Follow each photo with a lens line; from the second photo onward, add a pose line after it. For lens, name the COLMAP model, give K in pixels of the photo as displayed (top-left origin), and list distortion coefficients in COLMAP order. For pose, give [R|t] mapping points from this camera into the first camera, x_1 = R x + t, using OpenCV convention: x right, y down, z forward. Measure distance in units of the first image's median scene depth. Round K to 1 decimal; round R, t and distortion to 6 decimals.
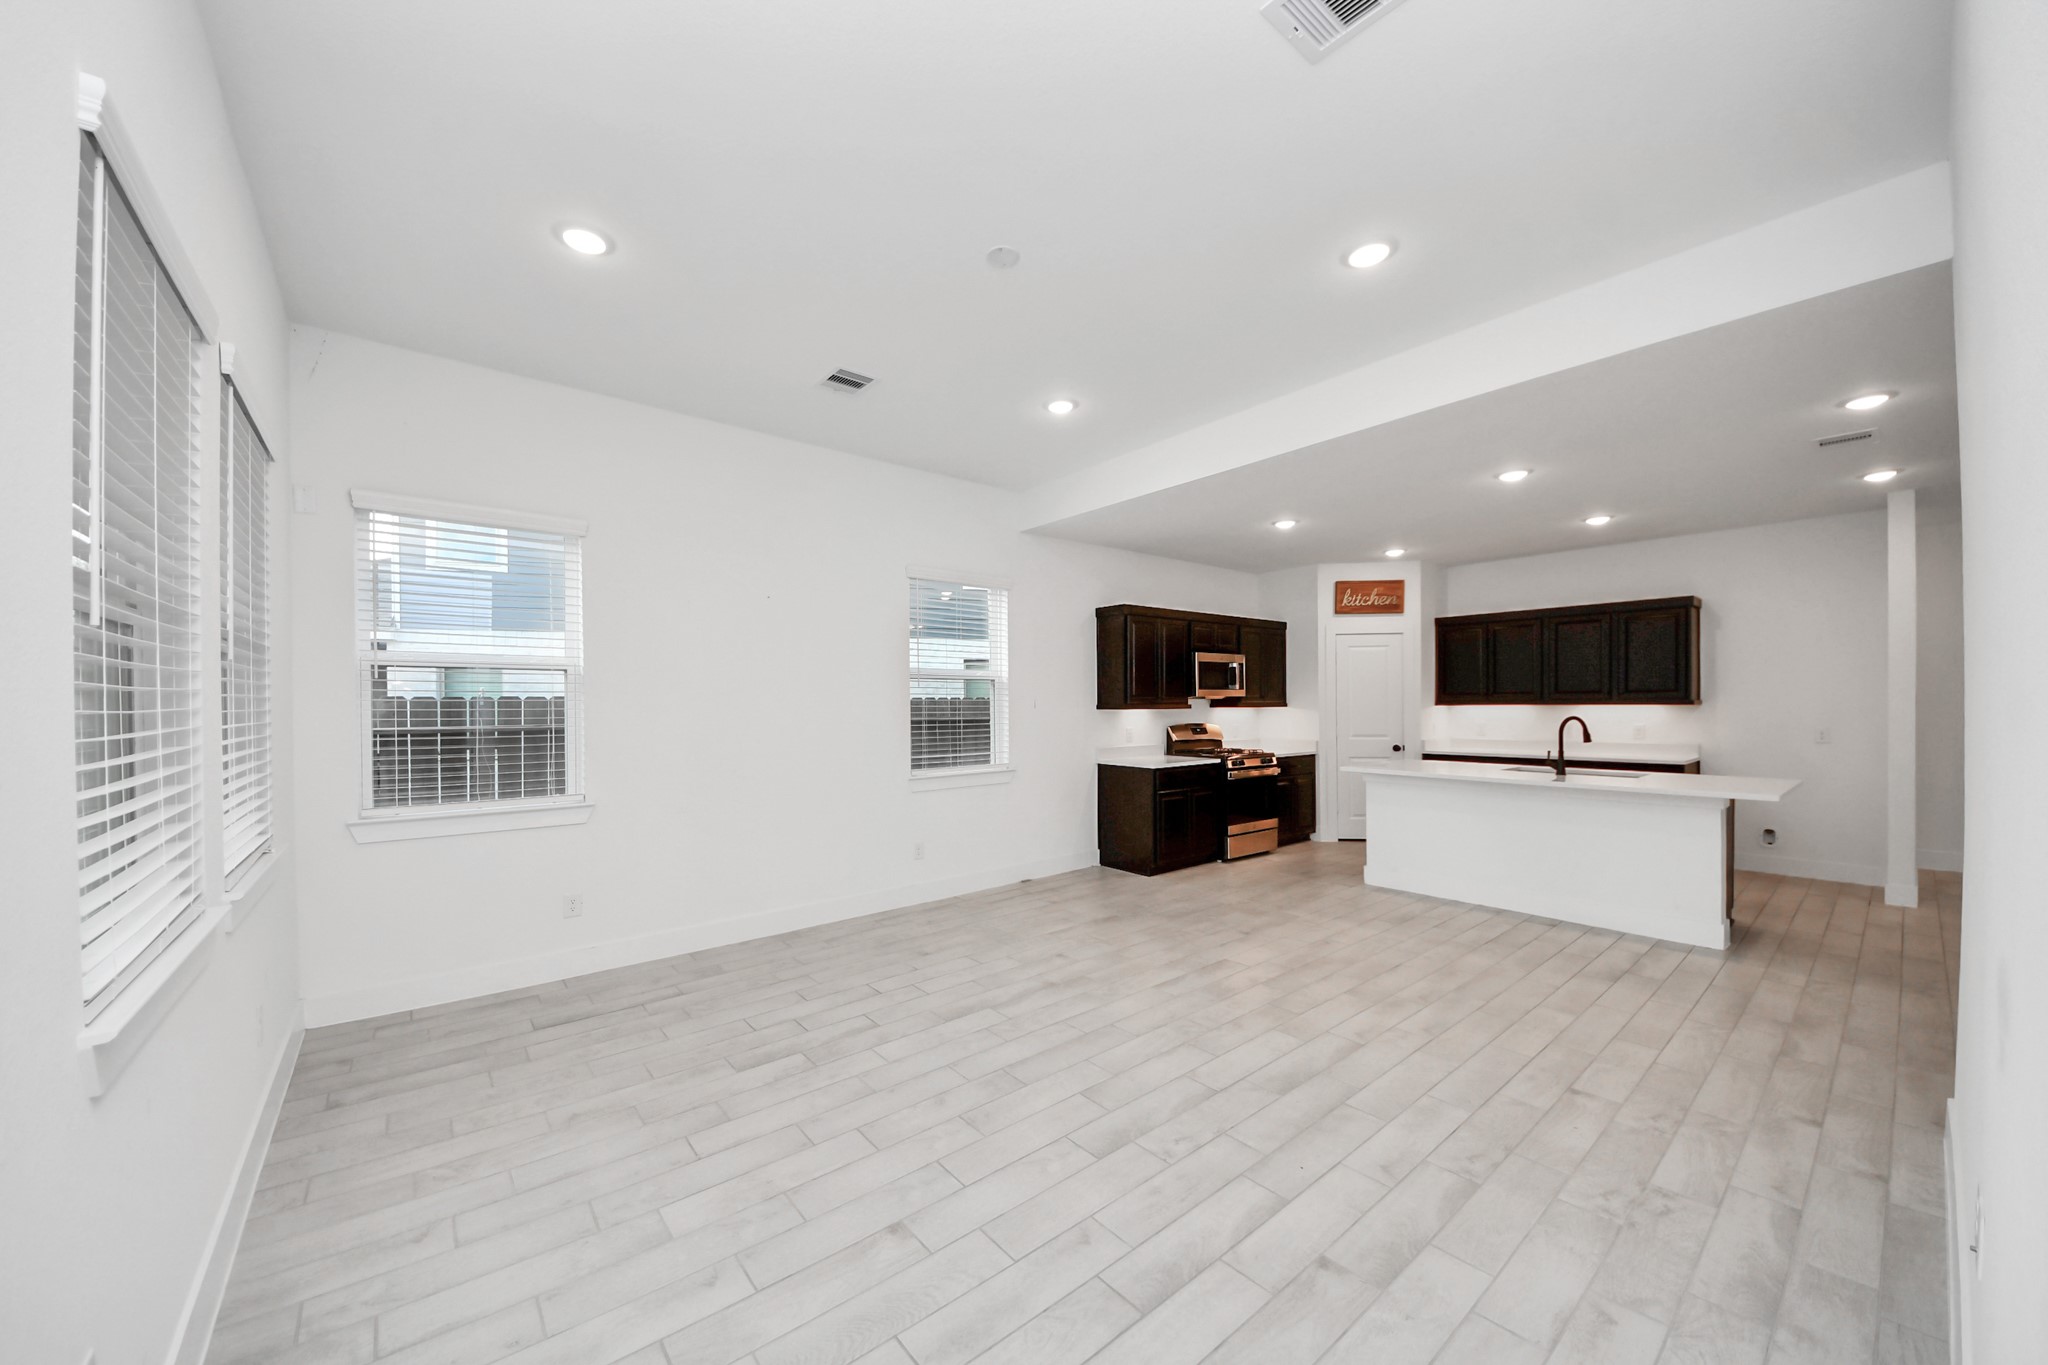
lens RADIAL K [[733.6, 0, 967.1], [0, 733.6, 716.0], [0, 0, 1]] dist [0.000360, -0.013343]
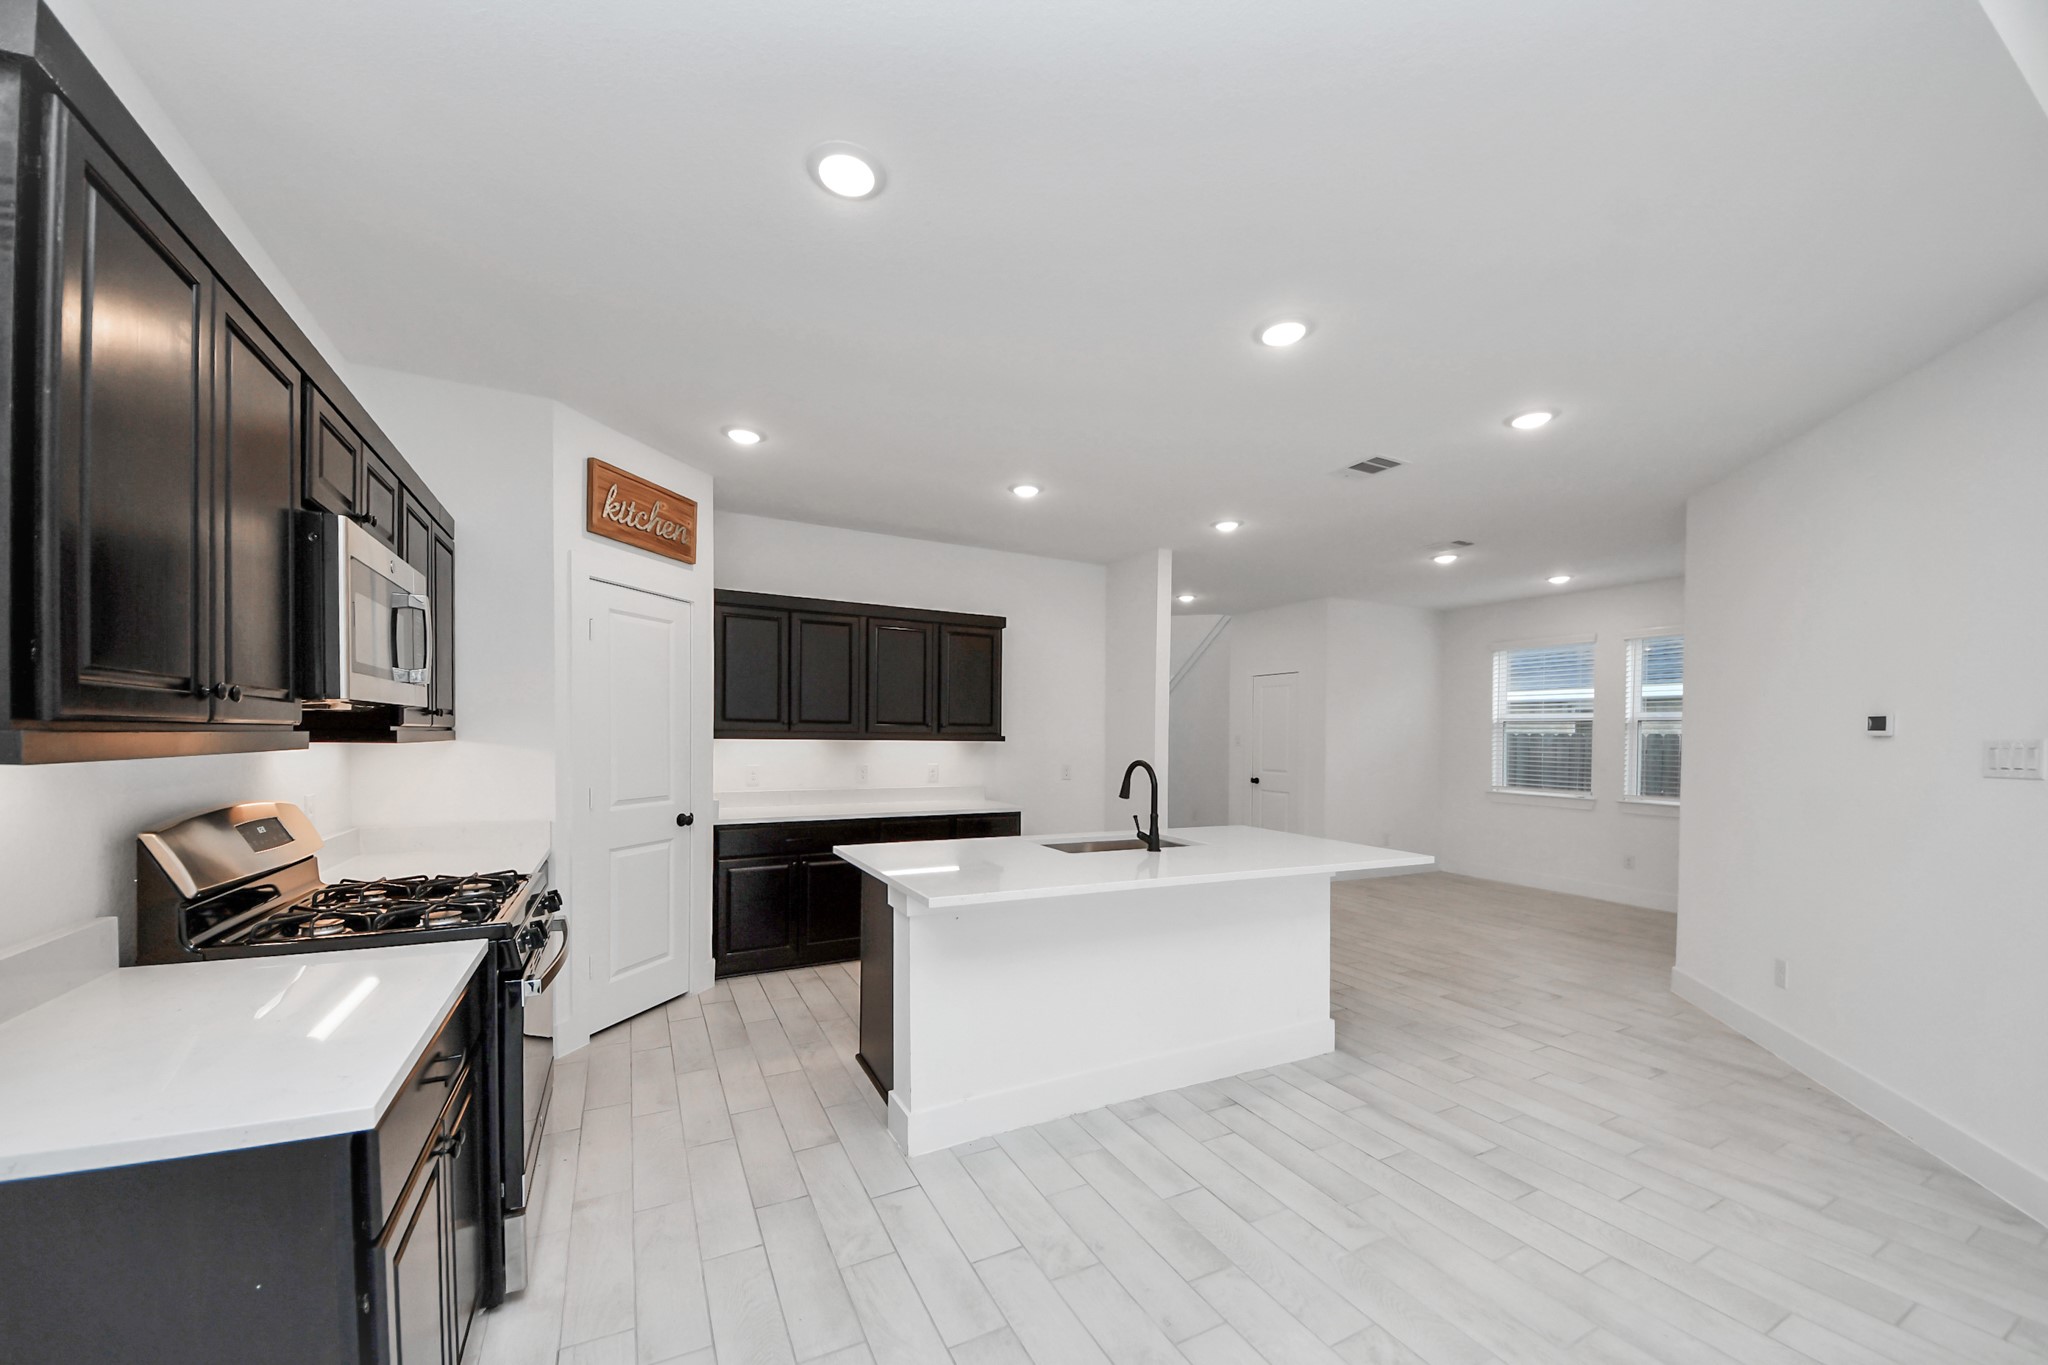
lens RADIAL K [[753.4, 0, 1038.5], [0, 753.4, 745.1], [0, 0, 1]] dist [0.012190, -0.015579]
pose [[0.145327, -0.002396, 0.989381, 0.099789], [-0.002205, 0.999994, 0.002746, -0.012771], [-0.989381, -0.002581, 0.145320, 0.748073]]
